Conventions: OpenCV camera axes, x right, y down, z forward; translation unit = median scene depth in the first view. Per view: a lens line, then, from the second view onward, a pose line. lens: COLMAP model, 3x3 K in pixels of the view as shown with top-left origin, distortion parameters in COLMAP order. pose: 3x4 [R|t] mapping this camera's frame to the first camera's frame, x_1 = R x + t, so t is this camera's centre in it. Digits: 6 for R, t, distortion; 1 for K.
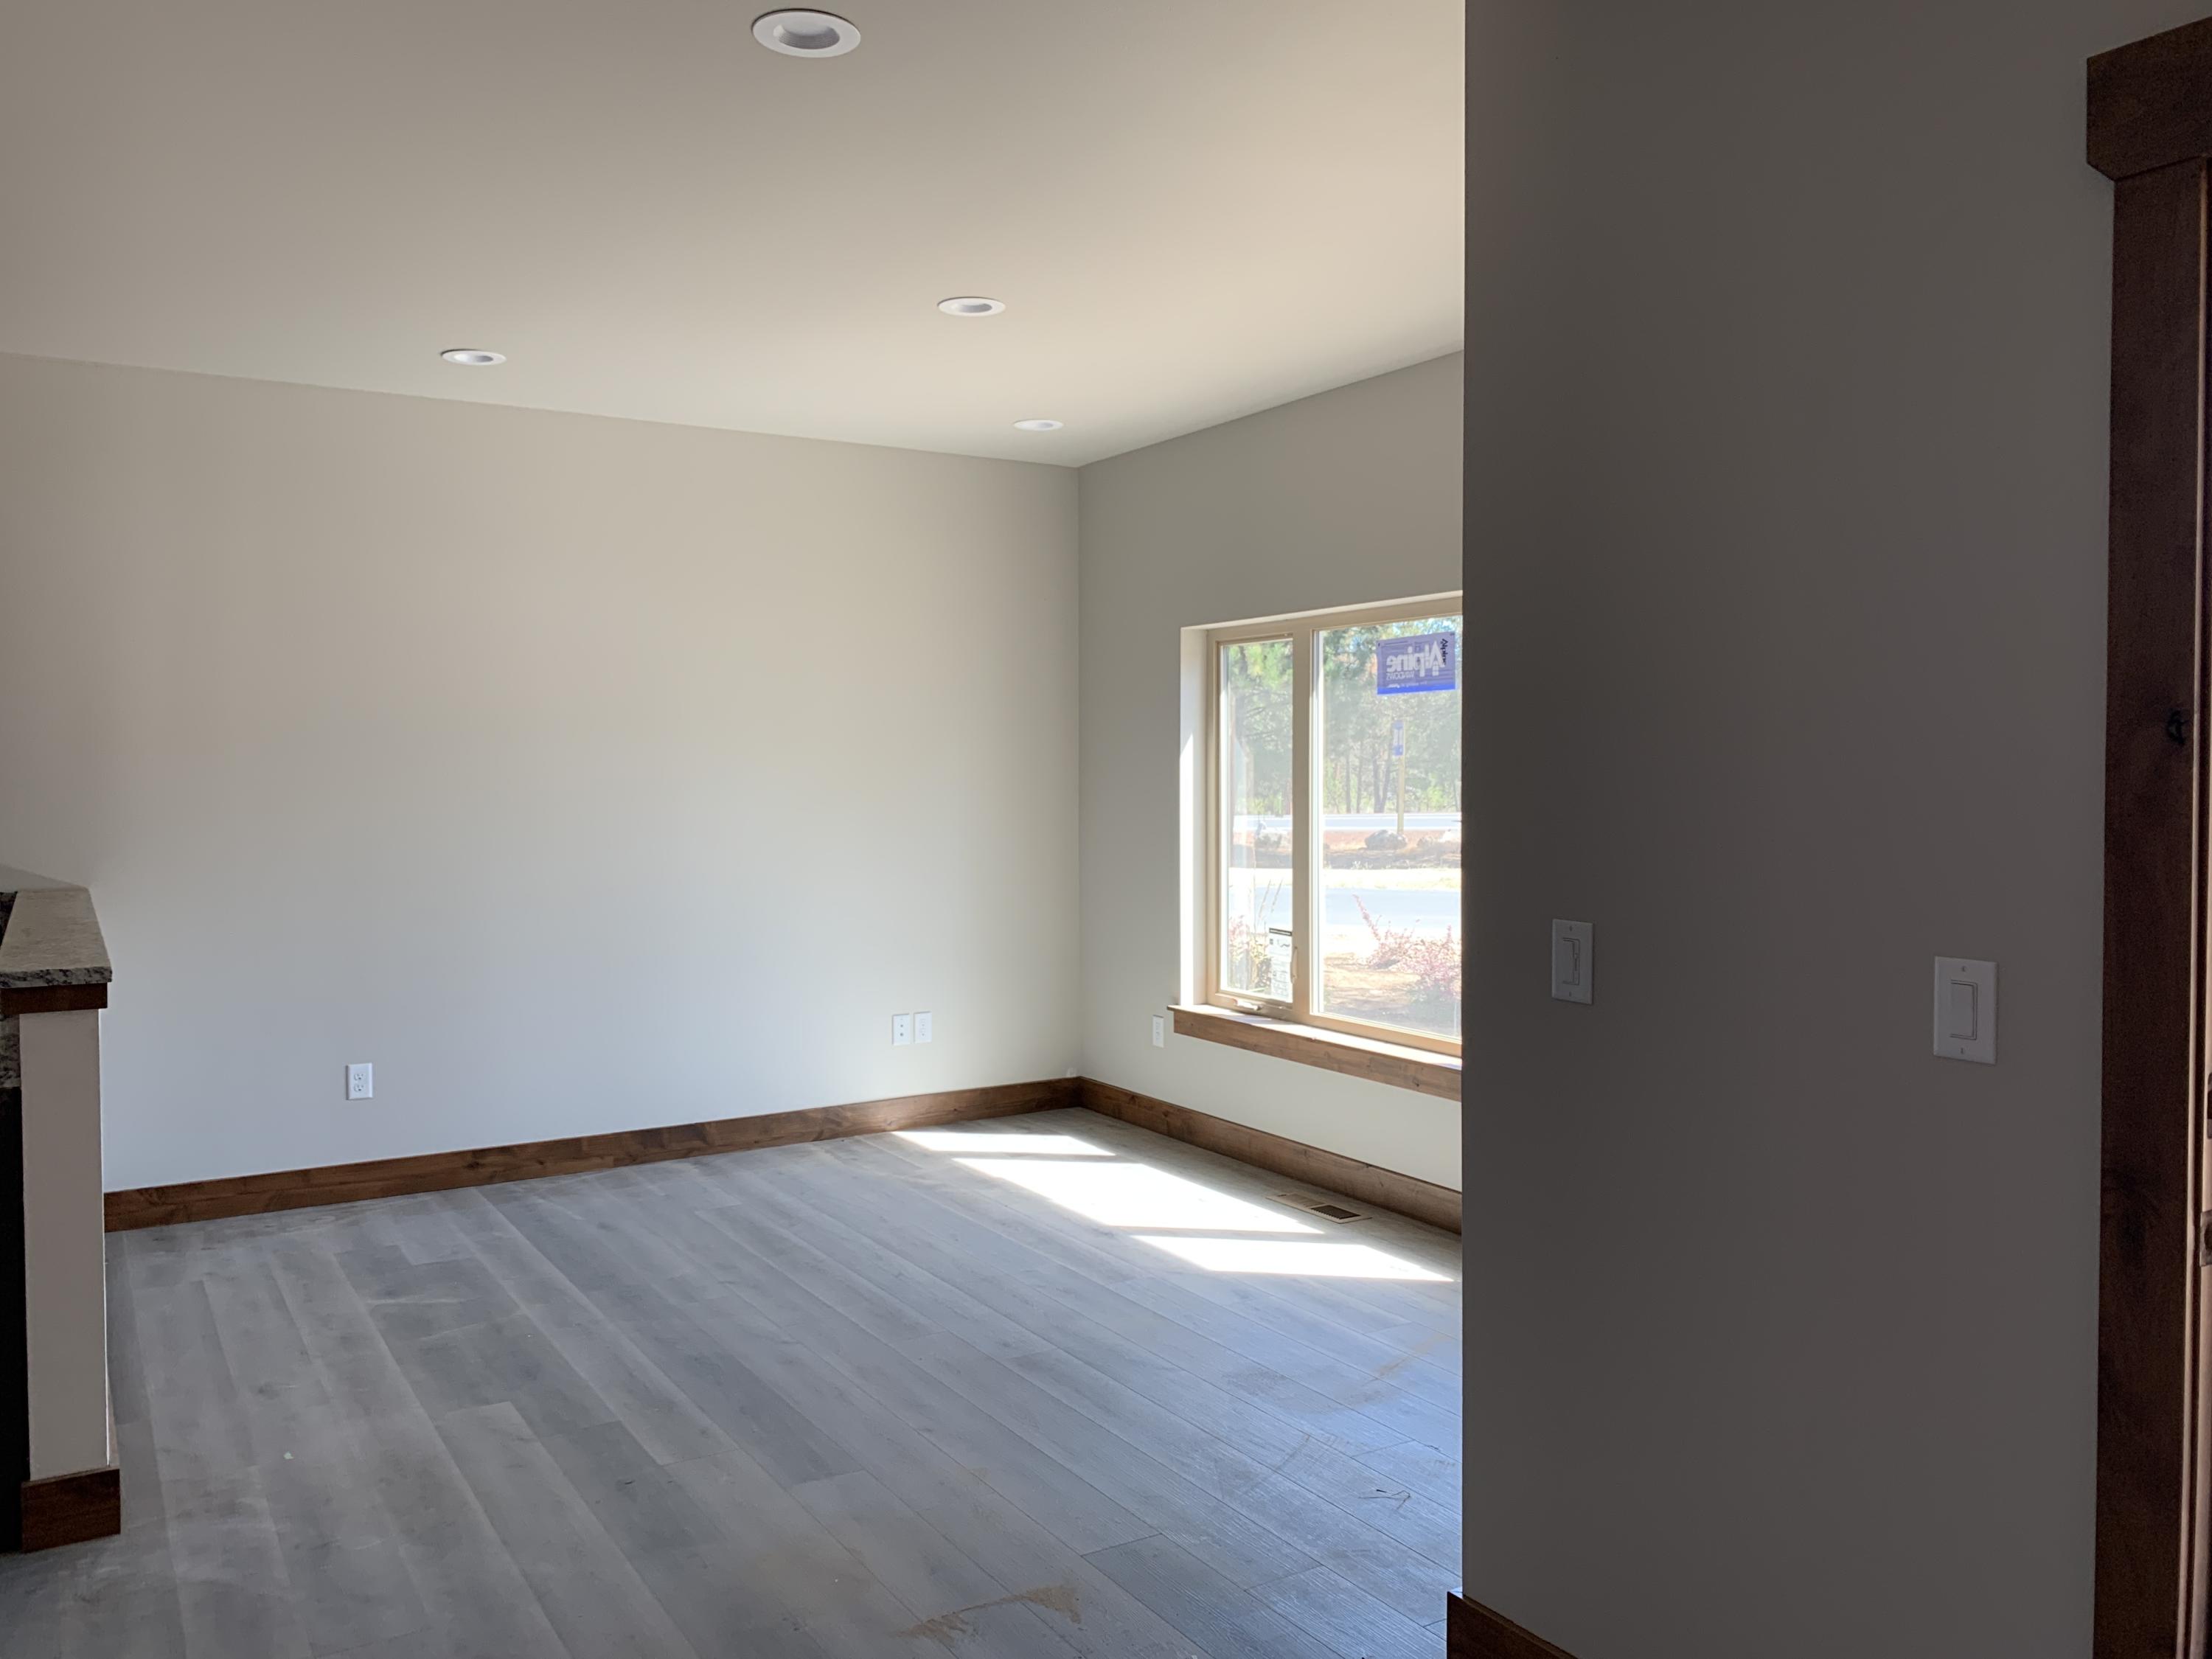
lens RADIAL K [[1714.4, 0, 1104.6], [0, 1714.4, 818.6], [0, 0, 1]] dist [0.033258, -0.040968]
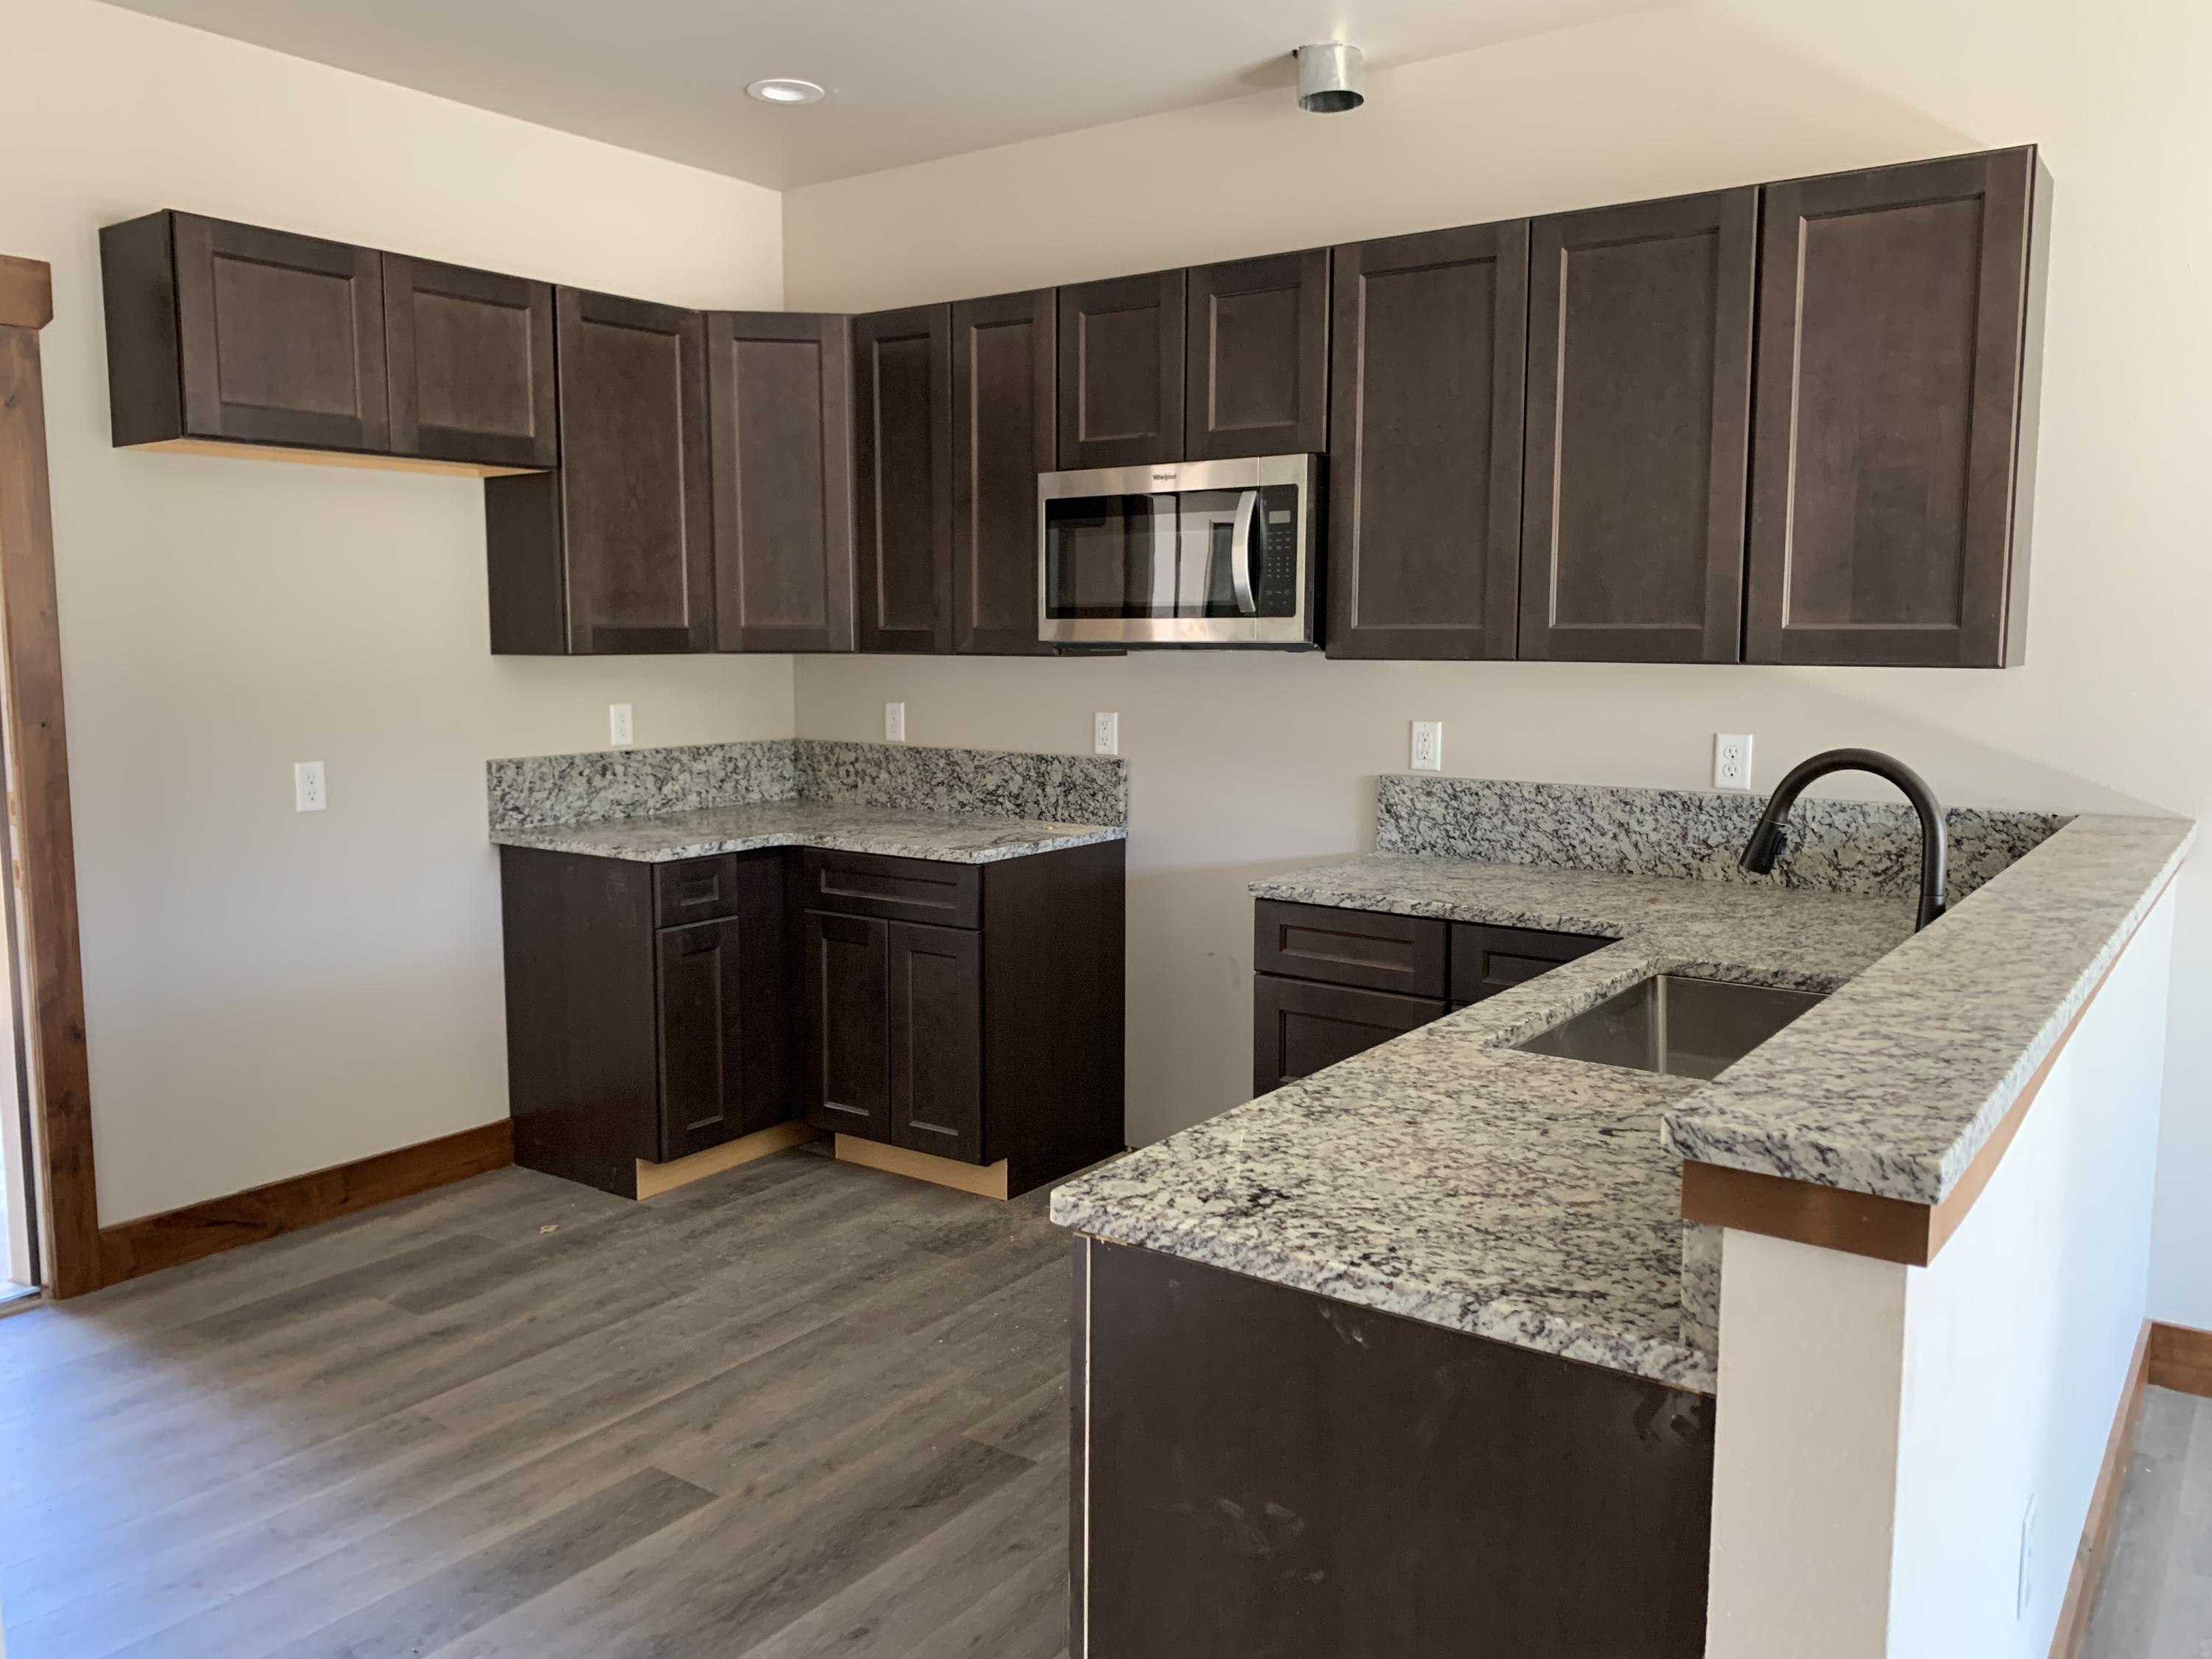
lens RADIAL K [[1714.4, 0, 1089.6], [0, 1714.4, 823.2], [0, 0, 1]] dist [0.033258, -0.040968]
pose [[0.387368, 0.111712, -0.915132, -0.222242], [-0.033755, 0.993685, 0.107013, -0.011130], [0.921307, -0.010563, 0.388693, 0.477594]]
